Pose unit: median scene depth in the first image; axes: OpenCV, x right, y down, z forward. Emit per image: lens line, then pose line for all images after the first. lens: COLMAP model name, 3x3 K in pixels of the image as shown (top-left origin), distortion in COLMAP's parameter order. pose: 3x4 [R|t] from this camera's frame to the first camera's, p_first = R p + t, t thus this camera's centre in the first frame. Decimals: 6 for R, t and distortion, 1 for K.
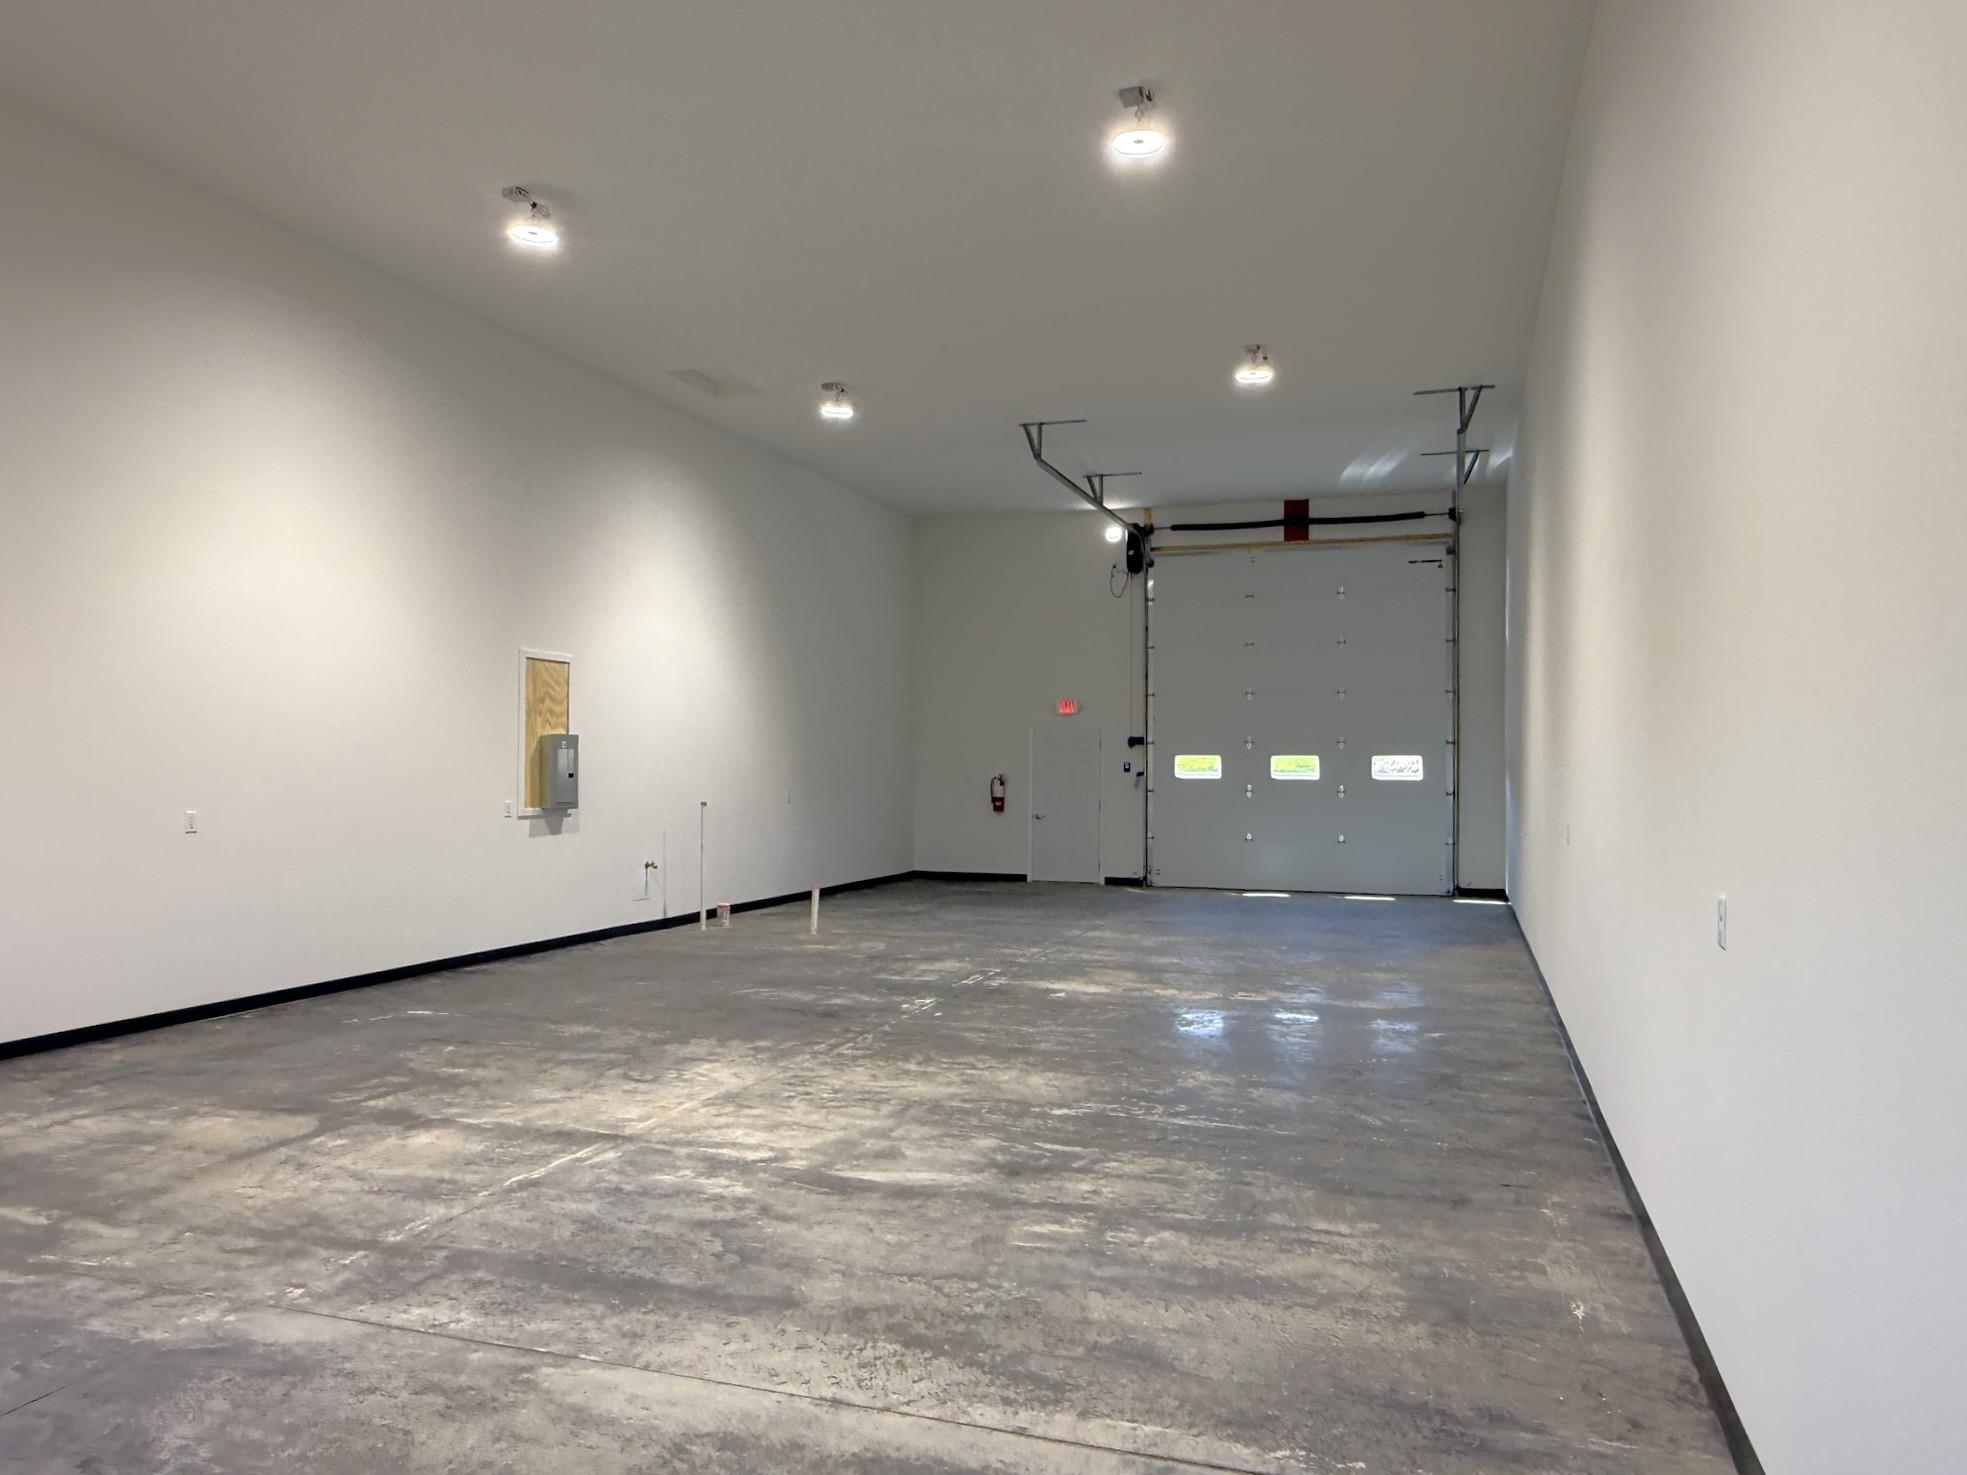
lens RADIAL K [[1405.6, 0, 988.3], [0, 1405.6, 728.7], [0, 0, 1]] dist [-0.042092, 0.030641]
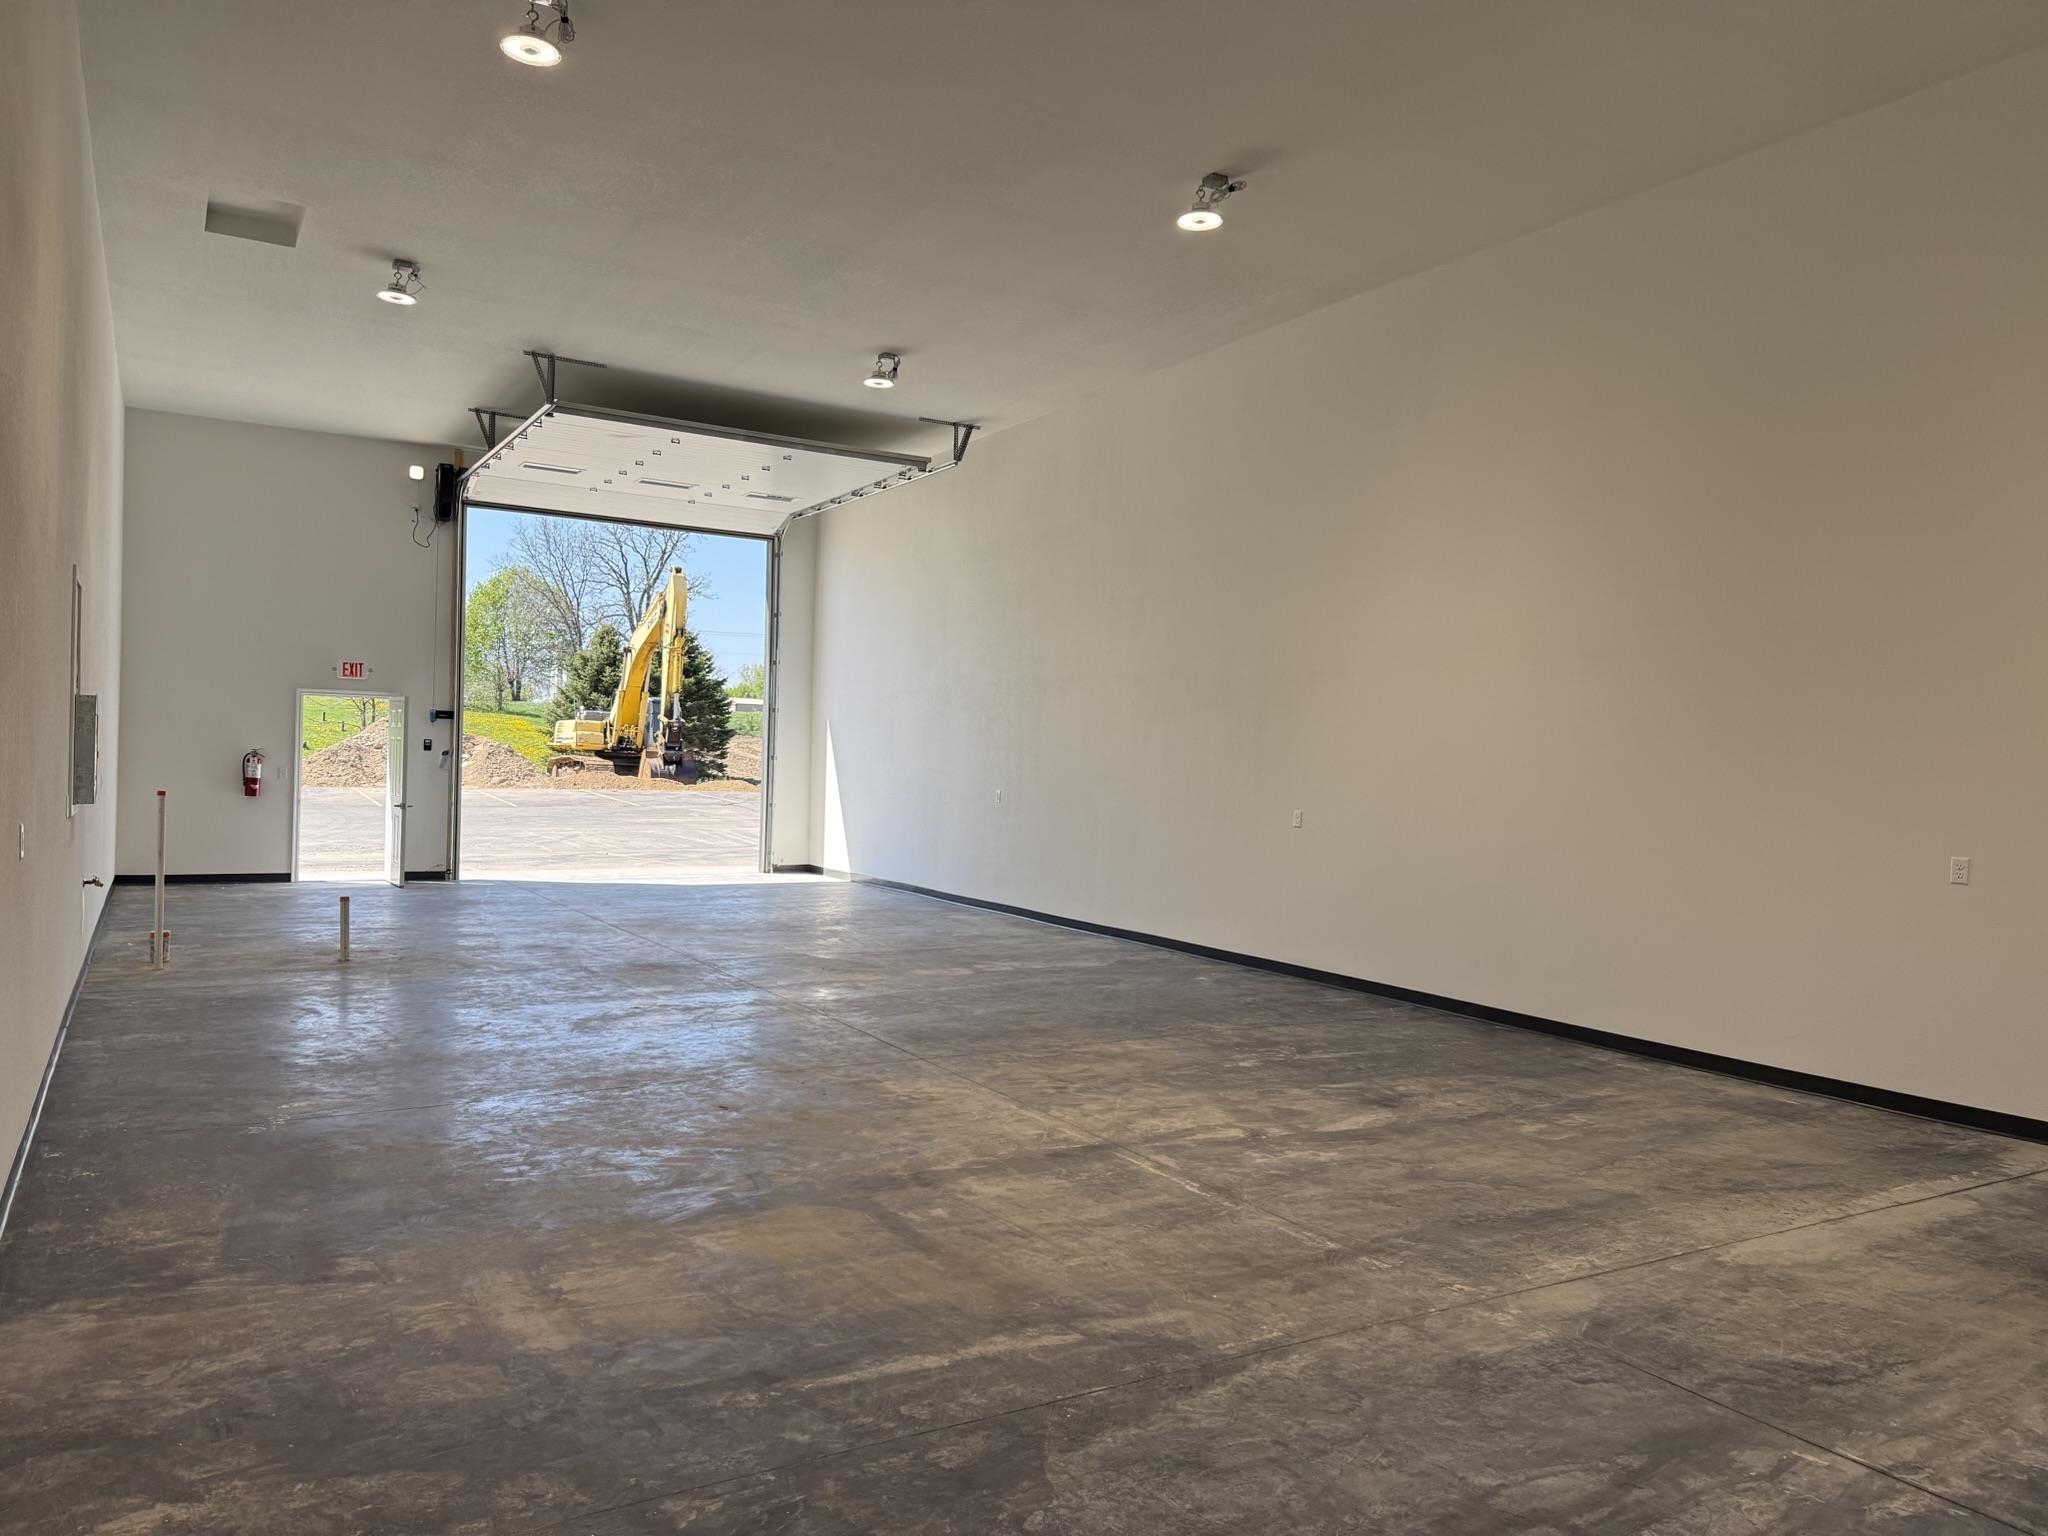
lens RADIAL K [[1440.6, 0, 1017.5], [0, 1440.6, 773.6], [0, 0, 1]] dist [0.005852, -0.028036]
pose [[0.665811, 0.006897, 0.746088, -1.271777], [-0.047045, 0.998356, 0.032754, -0.005705], [-0.744635, -0.056908, 0.665041, 0.444945]]
